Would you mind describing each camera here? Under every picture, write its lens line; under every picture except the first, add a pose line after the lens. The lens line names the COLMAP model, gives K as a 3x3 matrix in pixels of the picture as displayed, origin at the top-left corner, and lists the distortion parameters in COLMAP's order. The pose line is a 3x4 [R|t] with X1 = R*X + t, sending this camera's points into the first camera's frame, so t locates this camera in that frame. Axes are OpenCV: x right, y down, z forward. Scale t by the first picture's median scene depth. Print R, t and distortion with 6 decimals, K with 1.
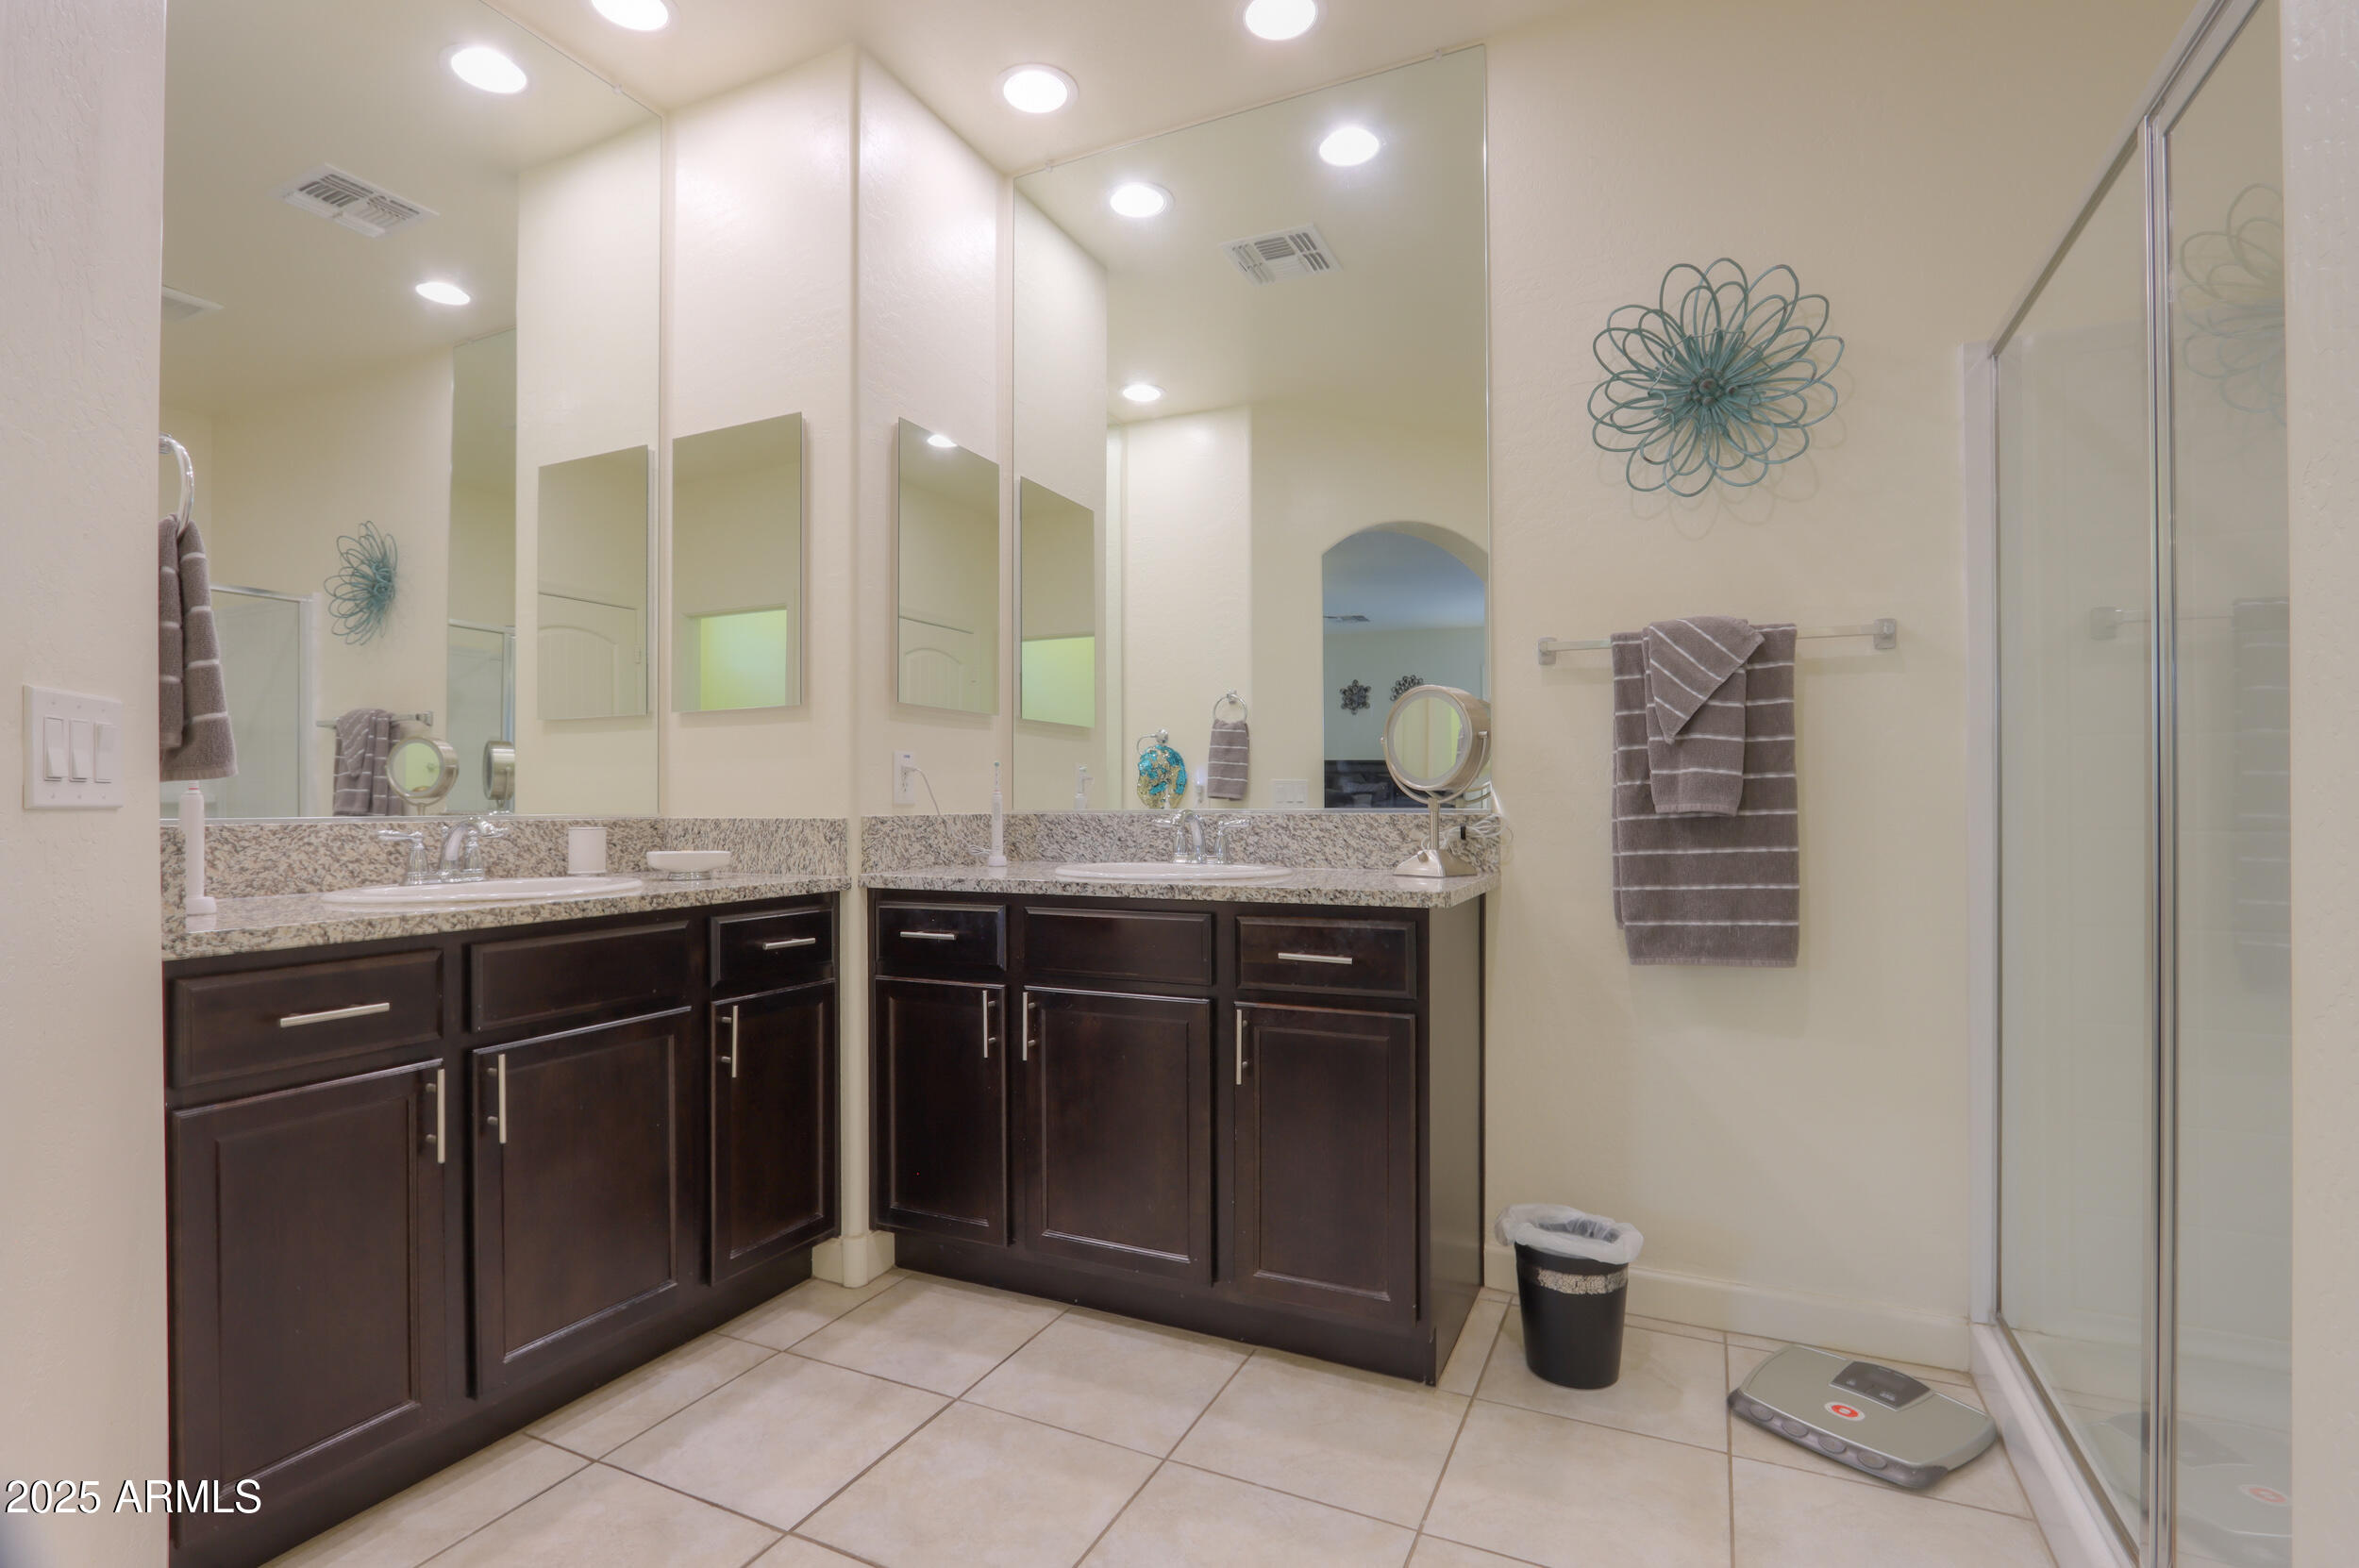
lens RADIAL K [[1130.4, 0, 1173.7], [0, 1130.4, 789.9], [0, 0, 1]] dist [-0.004754, -0.000151]
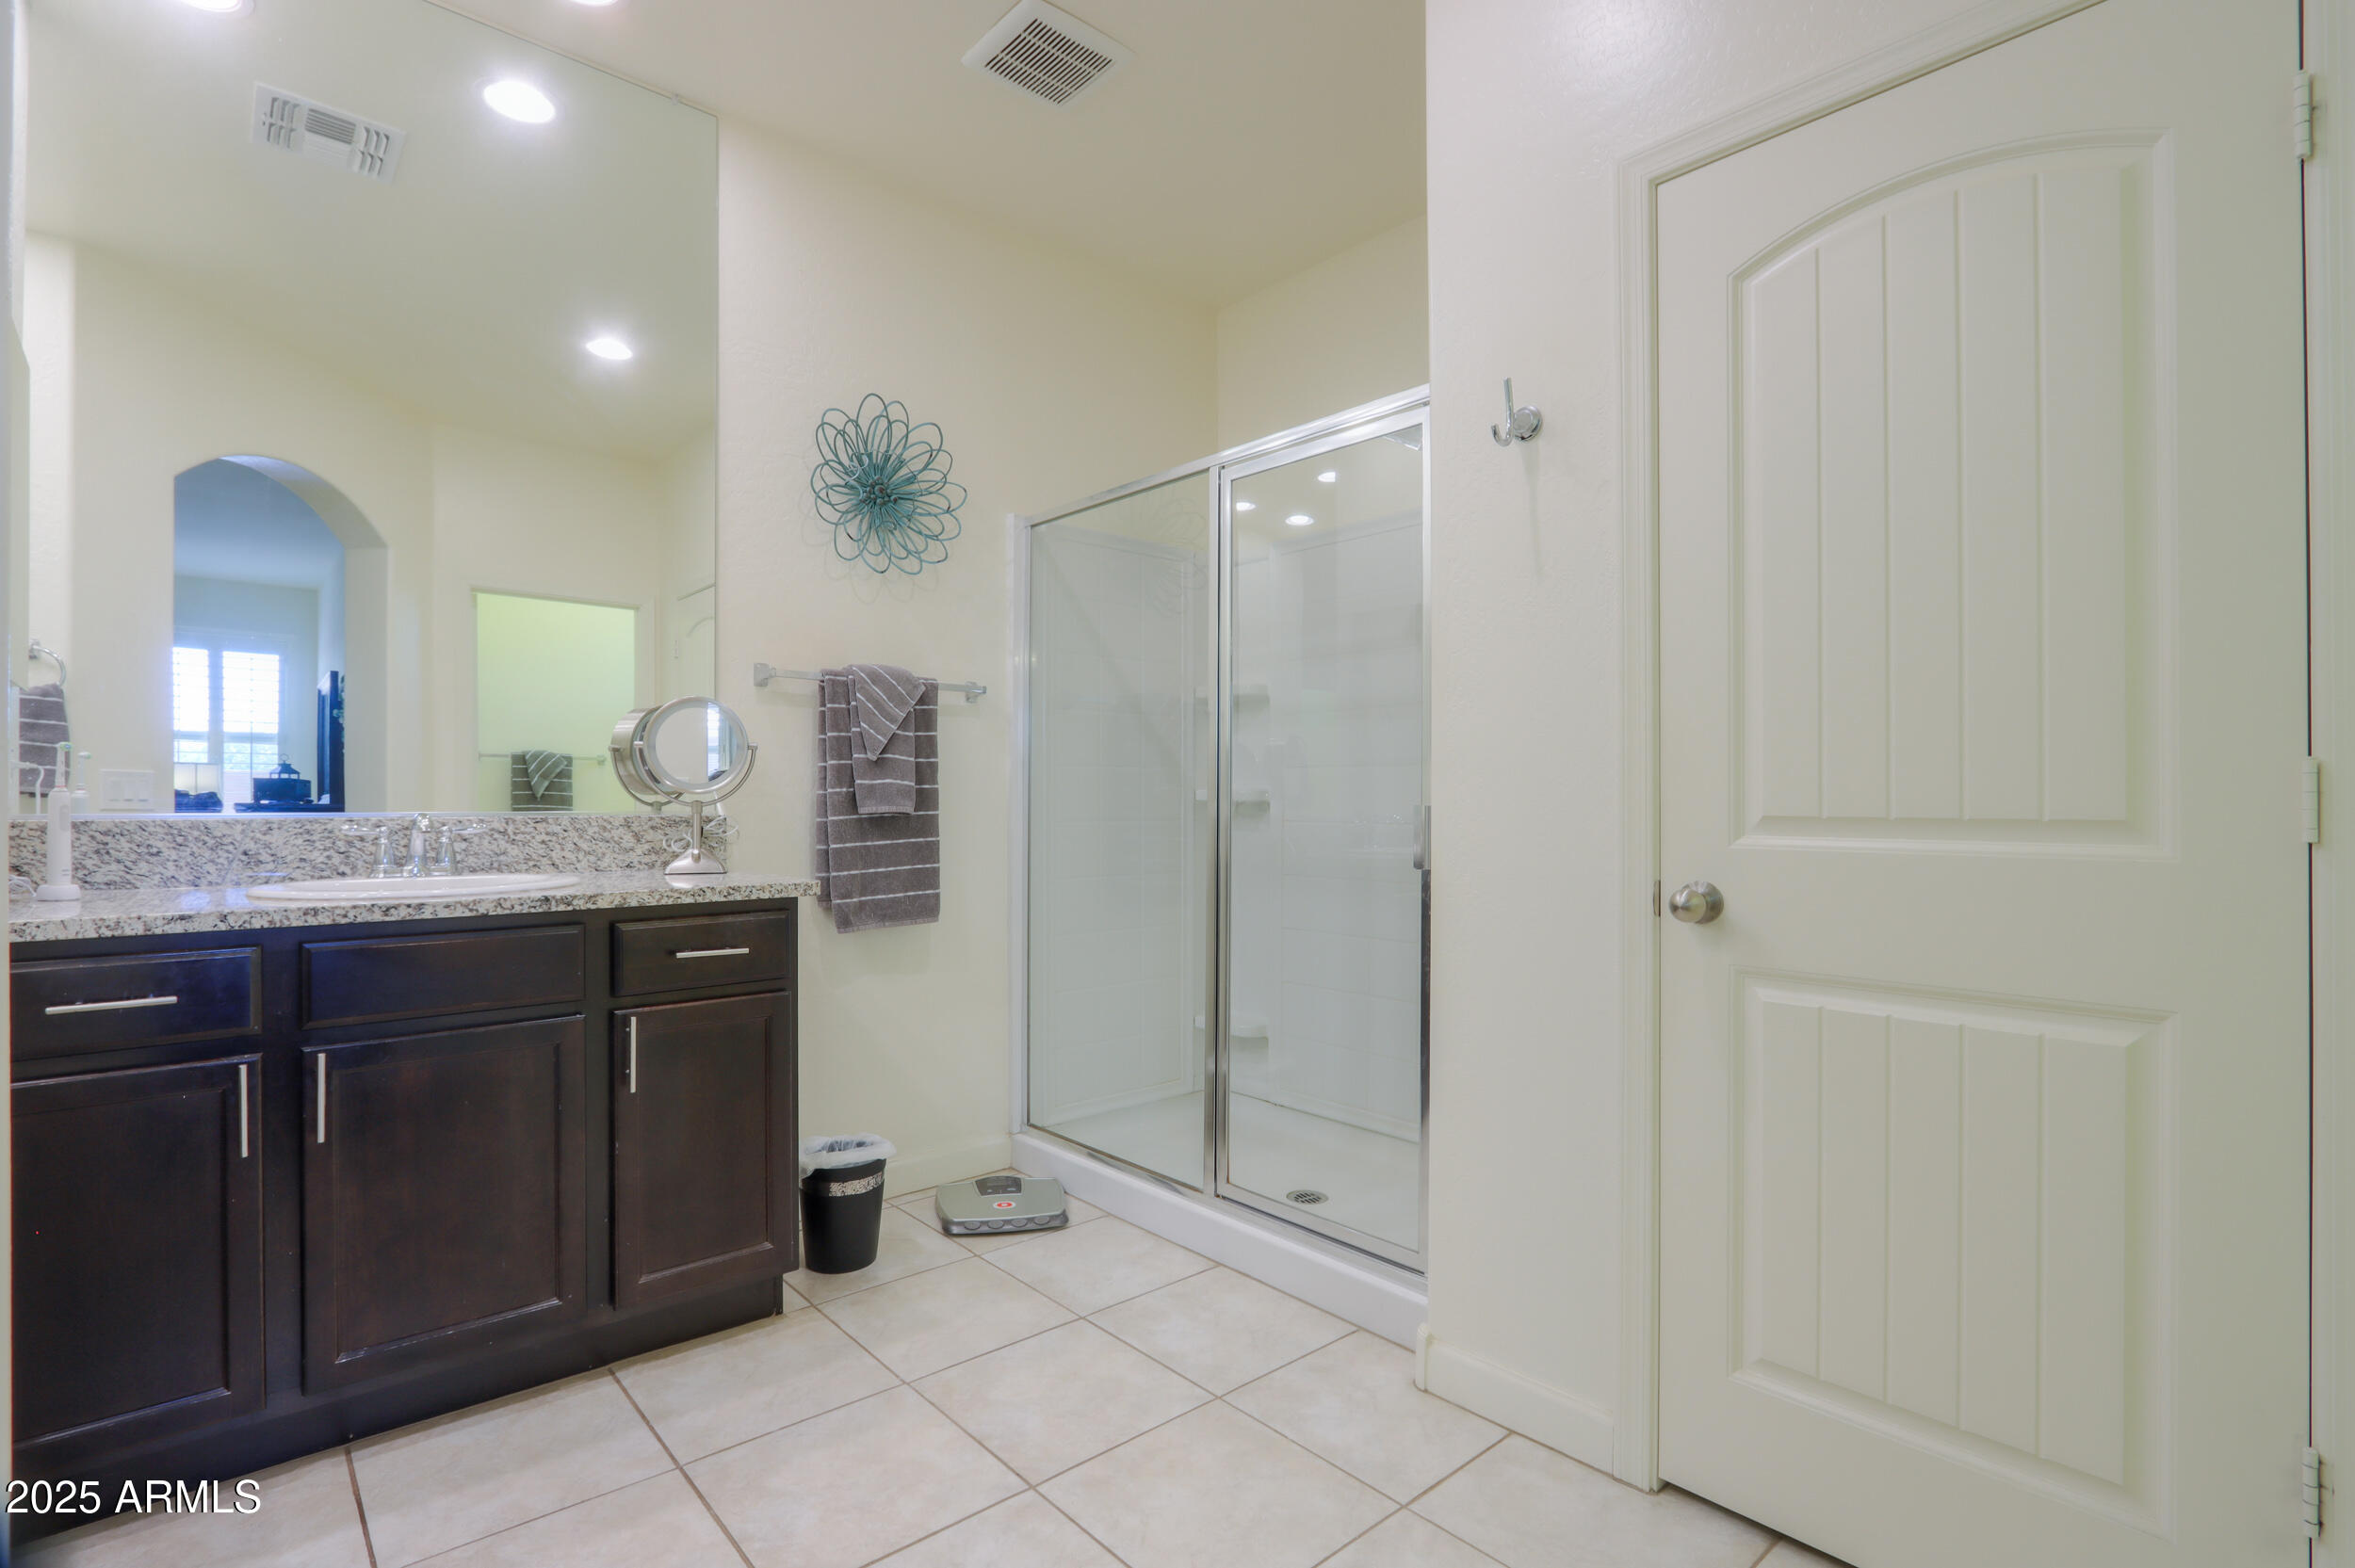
lens RADIAL K [[1105.1, 0, 1177.5], [0, 1105.1, 784.0], [0, 0, 1]] dist [-0.000218, 0.000094]
pose [[0.389292, 0.017849, 0.920942, -0.606672], [-0.015257, 0.999800, -0.012928, -0.002554], [-0.920988, -0.009018, 0.389486, 0.179392]]
